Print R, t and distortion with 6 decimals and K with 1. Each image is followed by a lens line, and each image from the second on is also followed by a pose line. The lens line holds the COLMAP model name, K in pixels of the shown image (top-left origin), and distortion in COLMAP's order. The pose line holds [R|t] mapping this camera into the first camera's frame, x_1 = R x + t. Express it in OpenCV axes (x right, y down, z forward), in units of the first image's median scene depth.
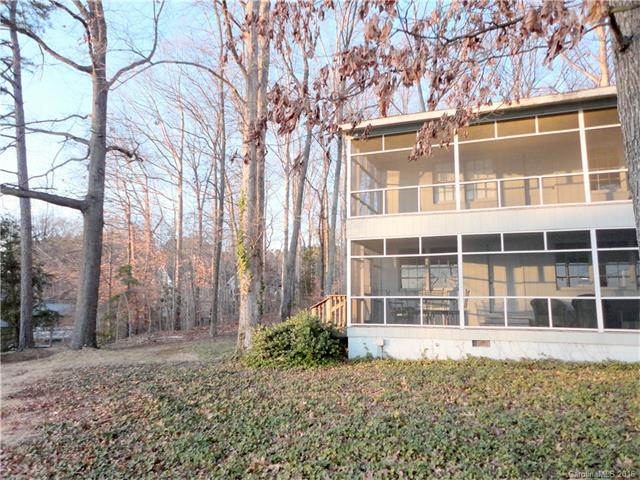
lens RADIAL K [[528.7, 0, 320.0], [0, 528.7, 240.0], [0, 0, 1]] dist [0.004561, 0.001430]
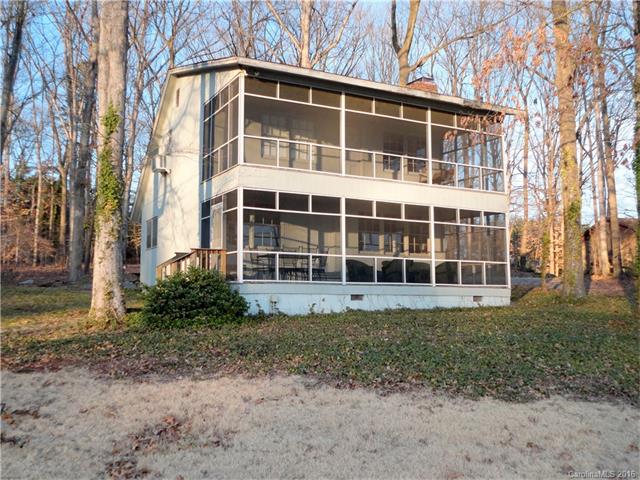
lens RADIAL K [[560.3, 0, 320.0], [0, 560.3, 240.0], [0, 0, 1]] dist [-0.006747, -0.001116]
pose [[0.672664, 0.047329, 0.738433, -0.596841], [-0.121939, 0.991399, 0.047536, 0.027258], [-0.729832, -0.122020, 0.672649, 0.261973]]
